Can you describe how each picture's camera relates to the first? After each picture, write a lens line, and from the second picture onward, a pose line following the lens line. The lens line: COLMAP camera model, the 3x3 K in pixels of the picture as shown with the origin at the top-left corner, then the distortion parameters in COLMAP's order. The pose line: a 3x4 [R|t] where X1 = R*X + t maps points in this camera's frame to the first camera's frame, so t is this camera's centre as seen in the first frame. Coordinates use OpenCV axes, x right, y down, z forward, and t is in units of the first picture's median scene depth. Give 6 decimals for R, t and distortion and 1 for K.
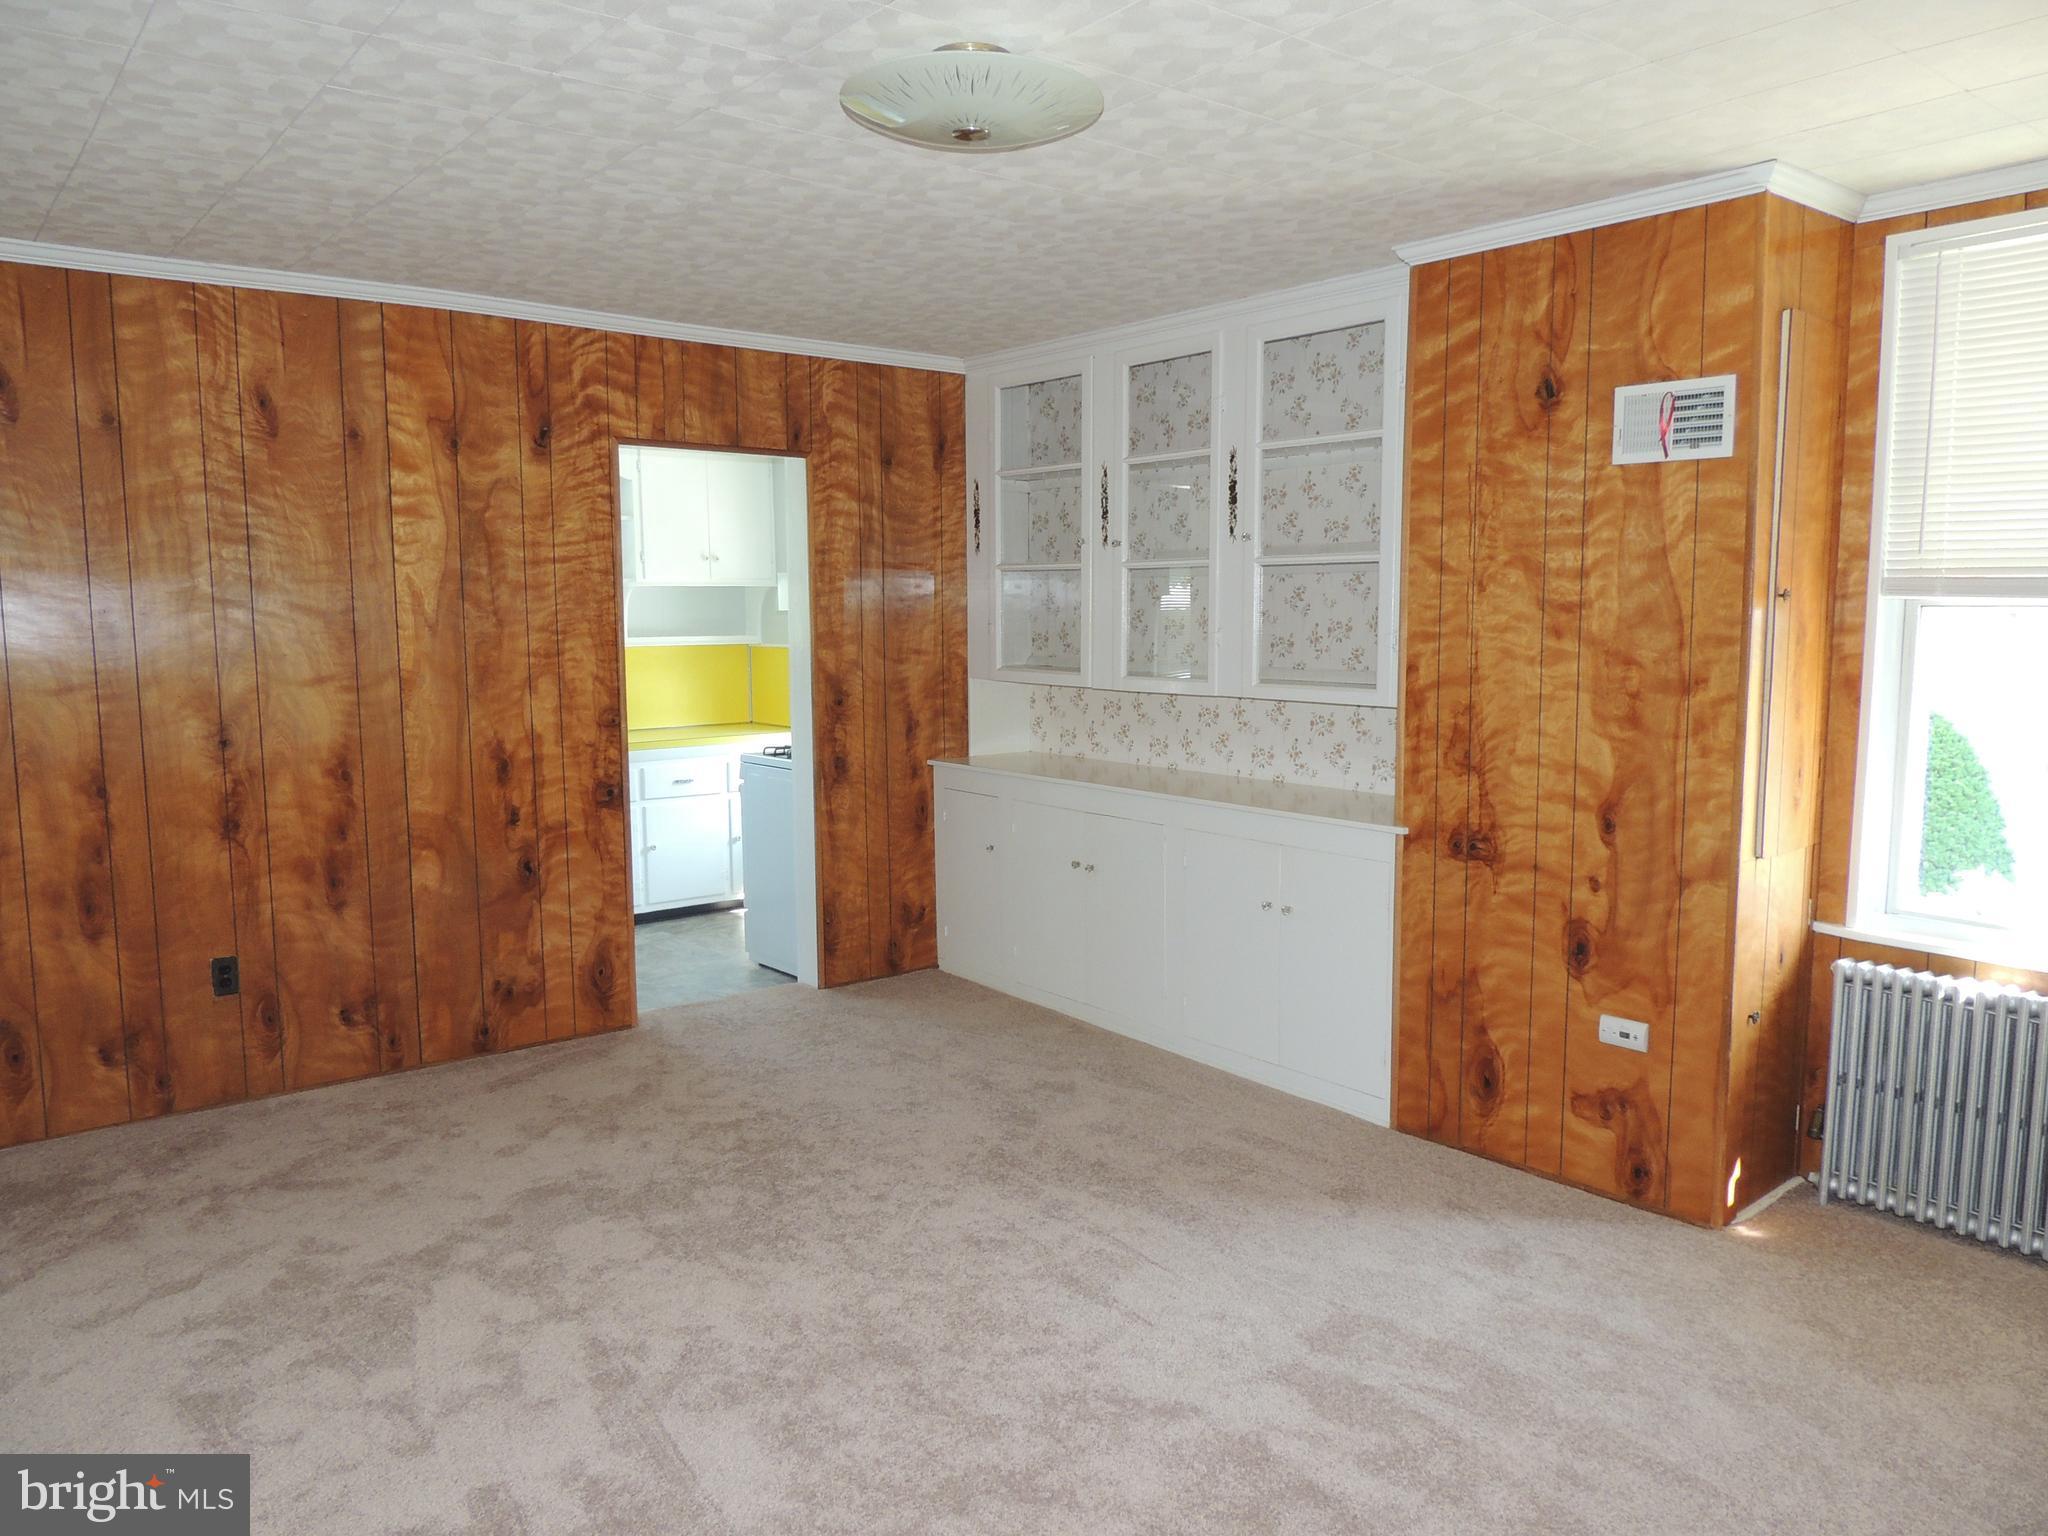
lens RADIAL K [[1464.5, 0, 1038.2], [0, 1464.5, 770.7], [0, 0, 1]] dist [-0.007060, 0.003824]
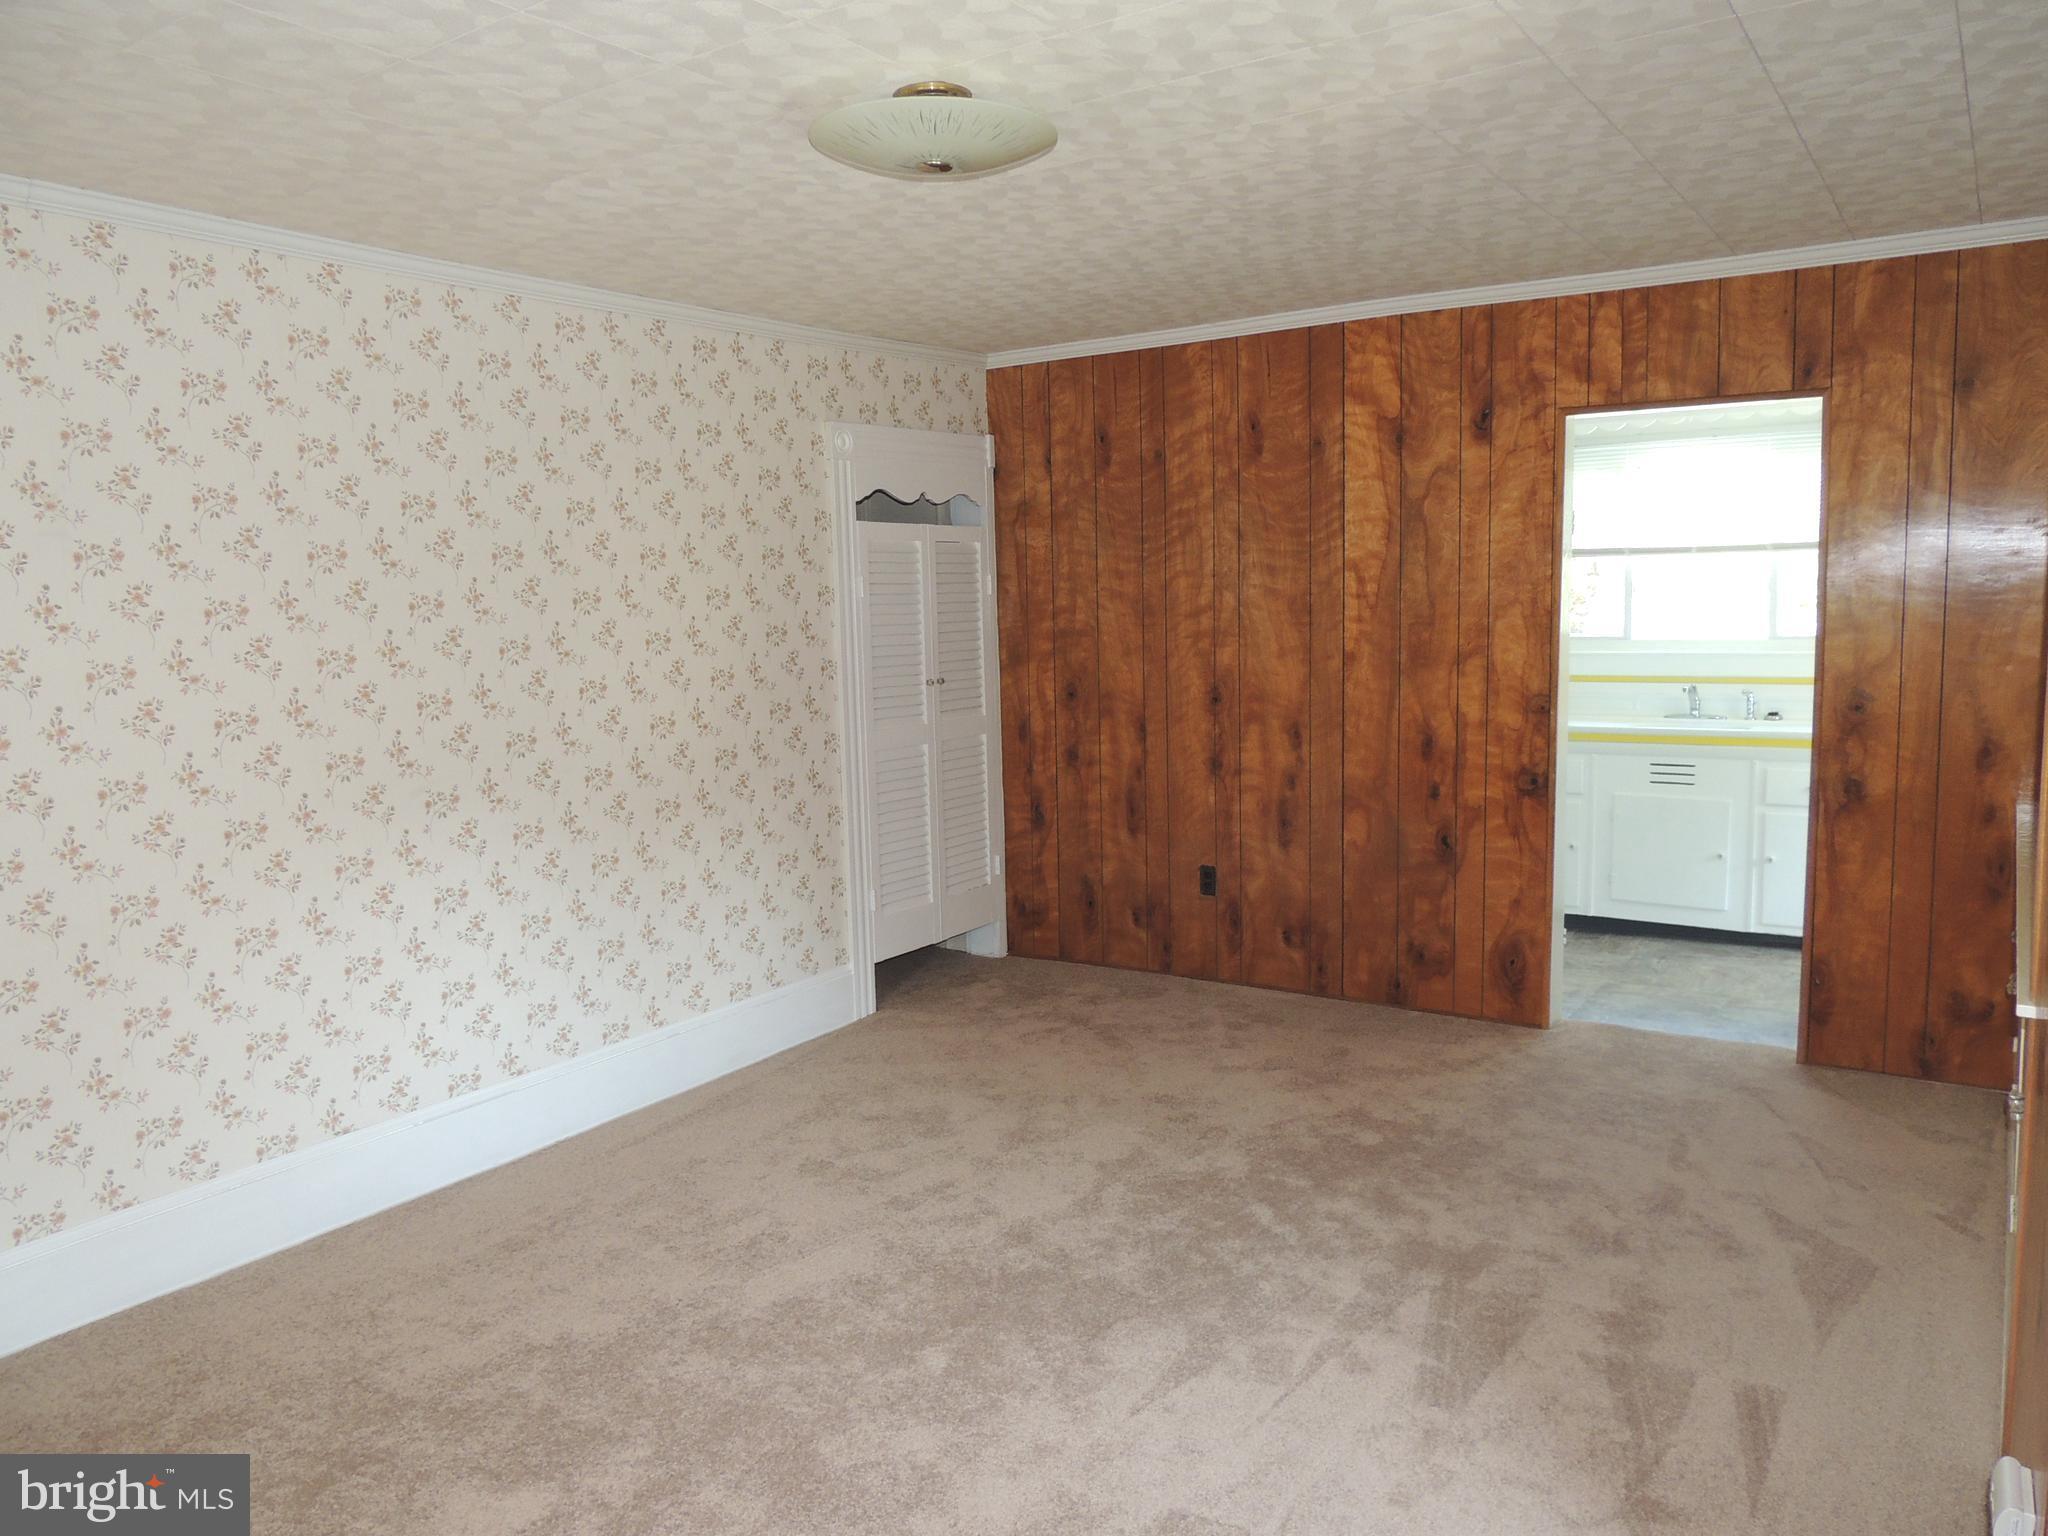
lens RADIAL K [[1464.5, 0, 1040.3], [0, 1464.5, 768.9], [0, 0, 1]] dist [-0.007060, 0.003824]
pose [[0.295518, 0.111617, -0.948794, 0.576124], [-0.087223, 0.992156, 0.089551, -0.055974], [0.951347, 0.056292, 0.302935, 0.436821]]
